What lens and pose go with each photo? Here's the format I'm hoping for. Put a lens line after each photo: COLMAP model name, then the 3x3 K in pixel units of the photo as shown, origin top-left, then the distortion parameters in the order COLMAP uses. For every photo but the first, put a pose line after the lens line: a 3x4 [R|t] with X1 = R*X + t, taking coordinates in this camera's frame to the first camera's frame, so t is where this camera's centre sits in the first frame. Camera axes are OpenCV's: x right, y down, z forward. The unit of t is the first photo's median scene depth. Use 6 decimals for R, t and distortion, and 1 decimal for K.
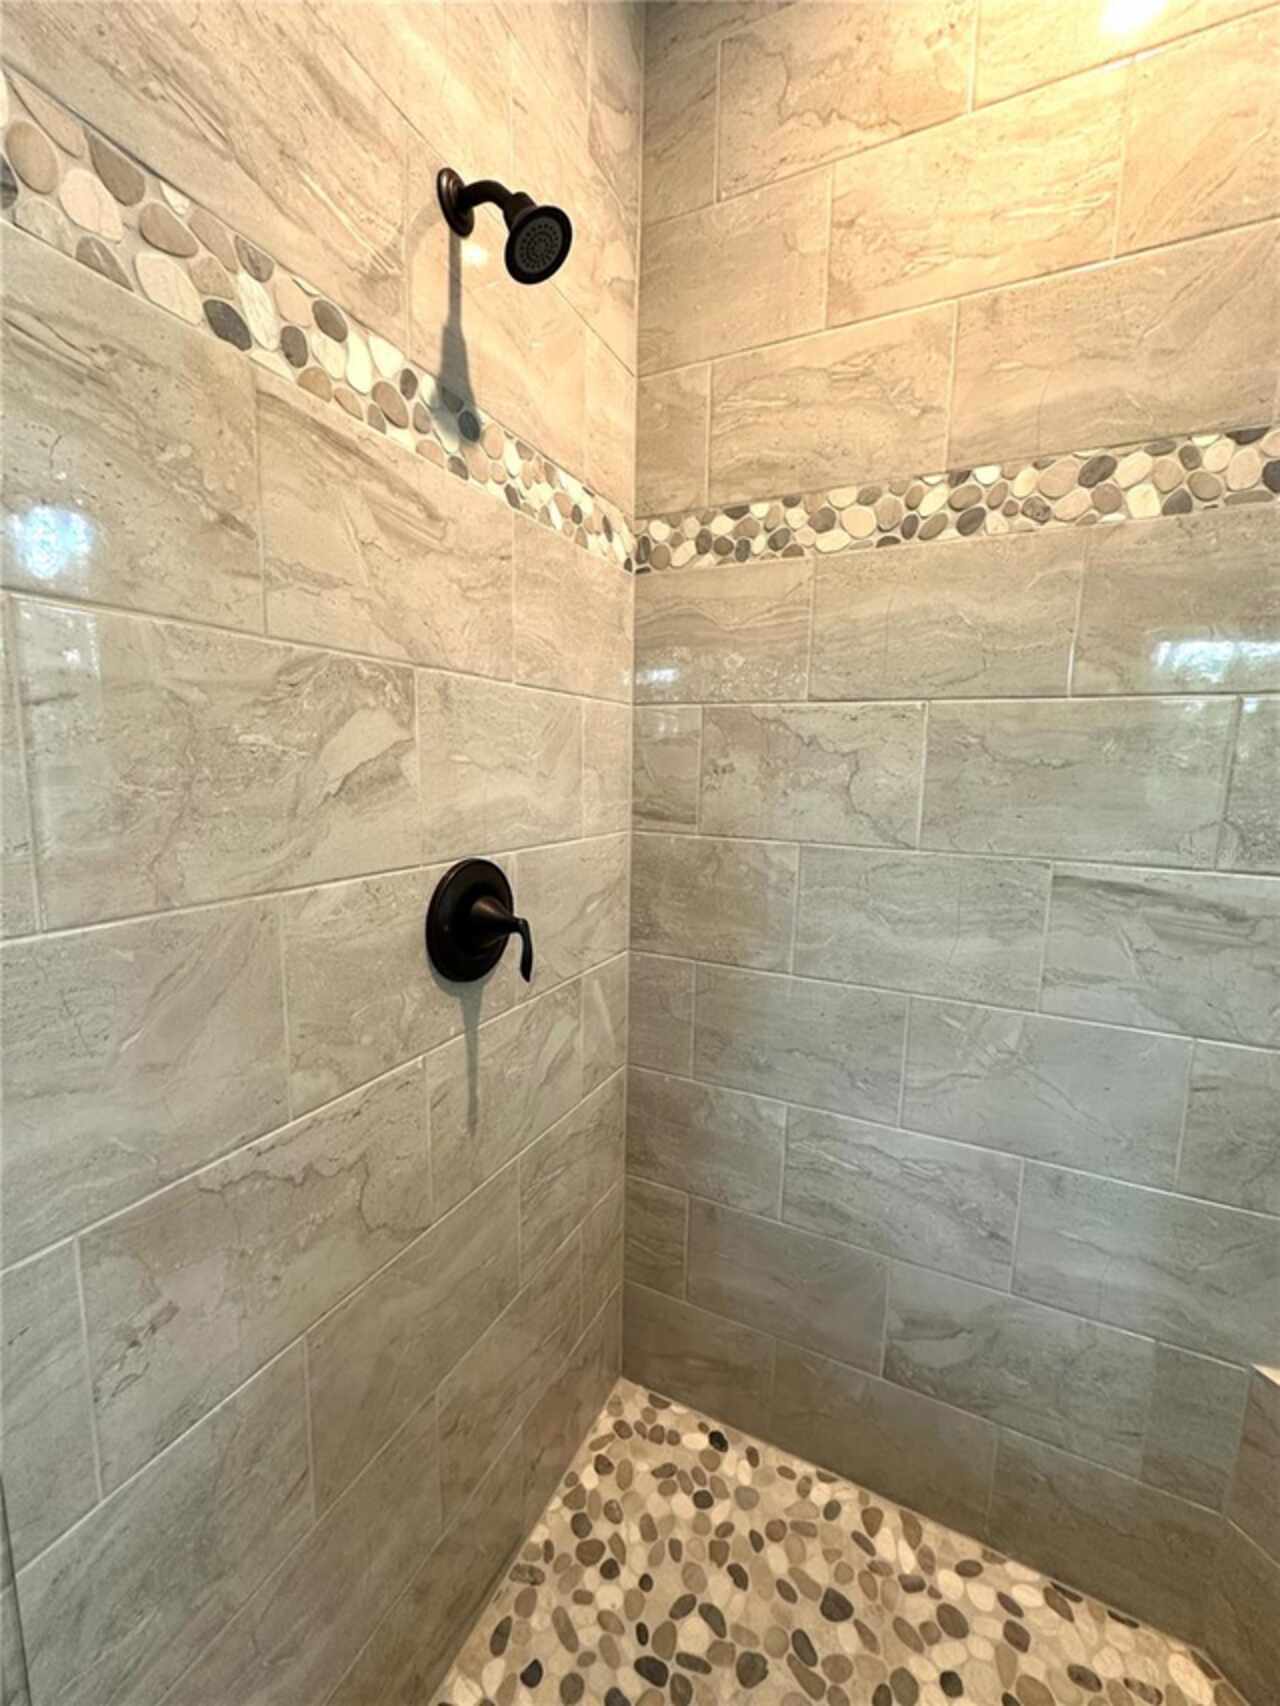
lens RADIAL K [[696.1, 0, 630.7], [0, 696.1, 854.6], [0, 0, 1]] dist [-0.002649, 0.000035]
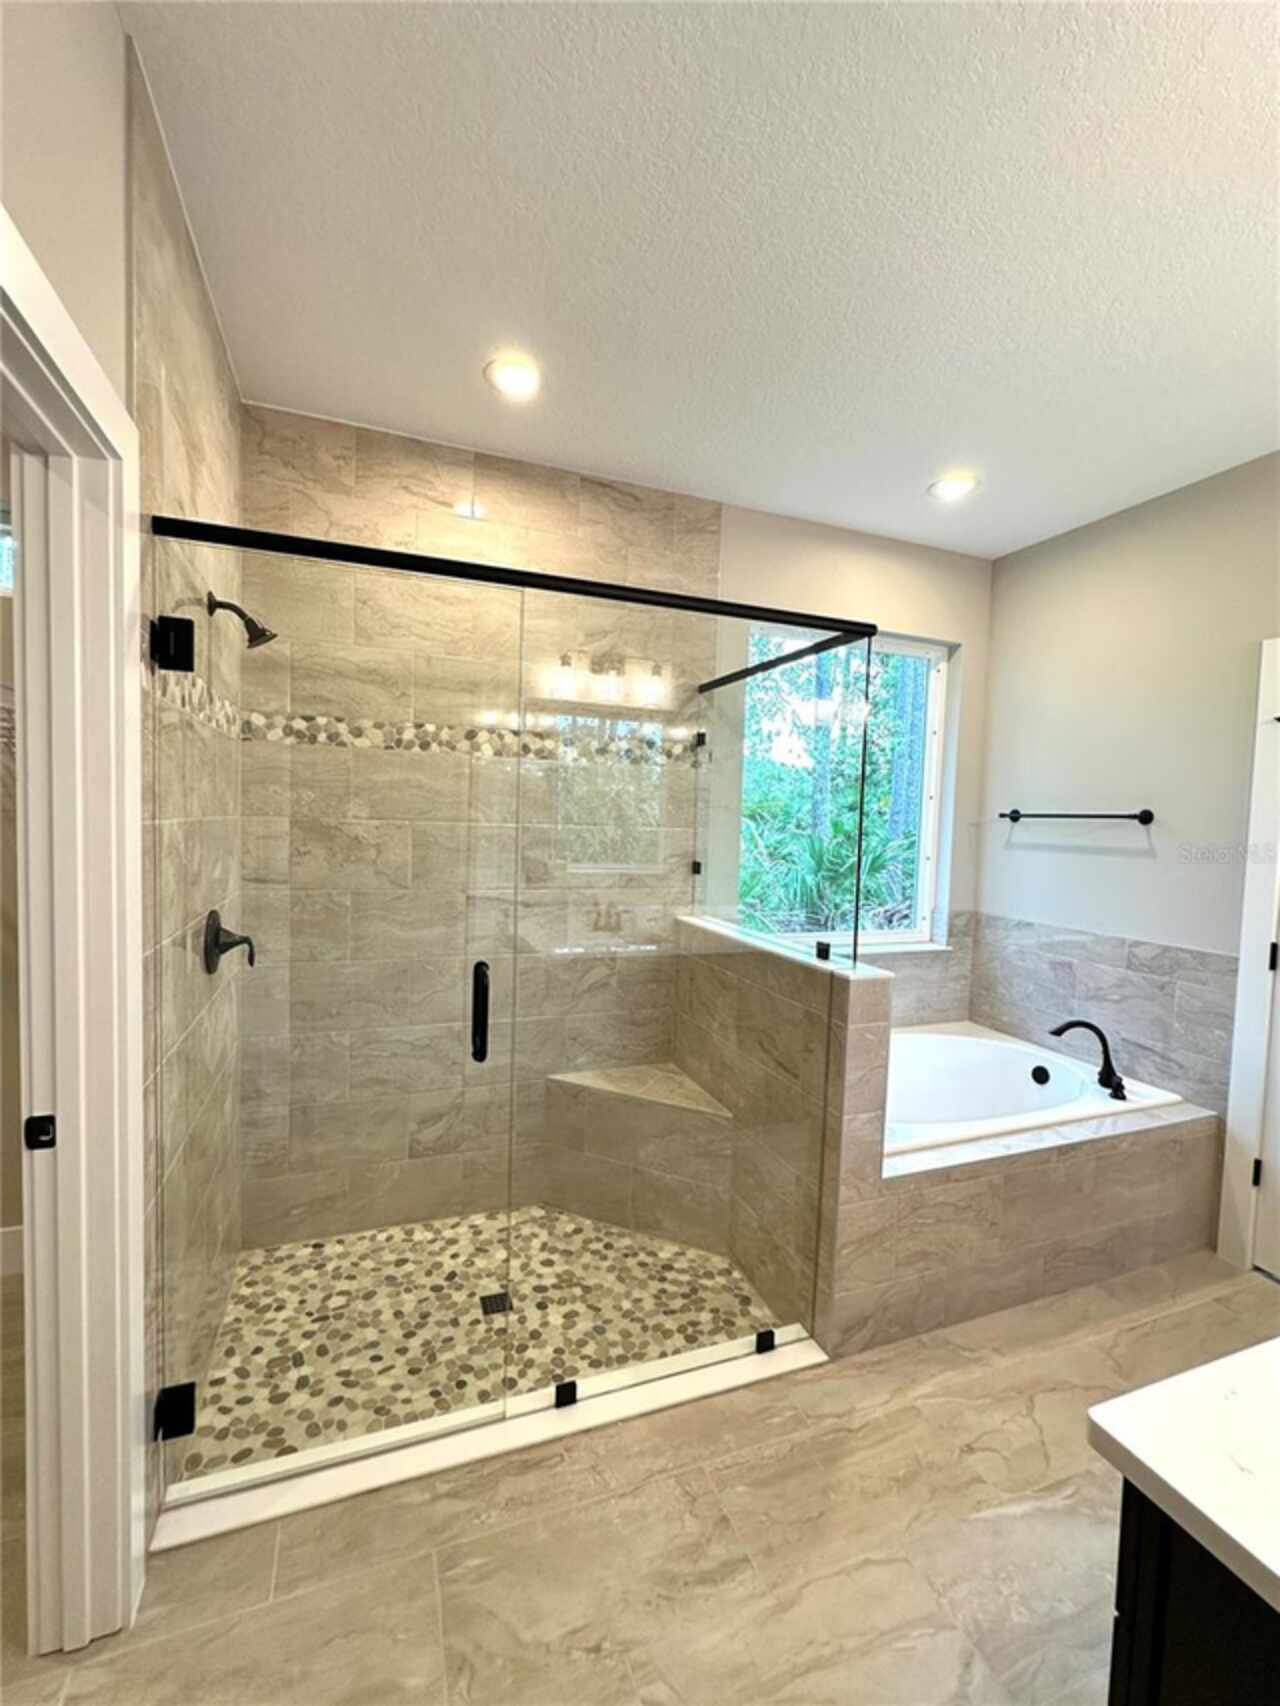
lens RADIAL K [[696.1, 0, 630.7], [0, 696.1, 854.6], [0, 0, 1]] dist [-0.002649, 0.000035]
pose [[0.685784, -0.037025, 0.726863, -0.646227], [0.077725, 0.996720, -0.022560, -0.011986], [-0.723643, 0.071967, 0.686412, -0.925870]]
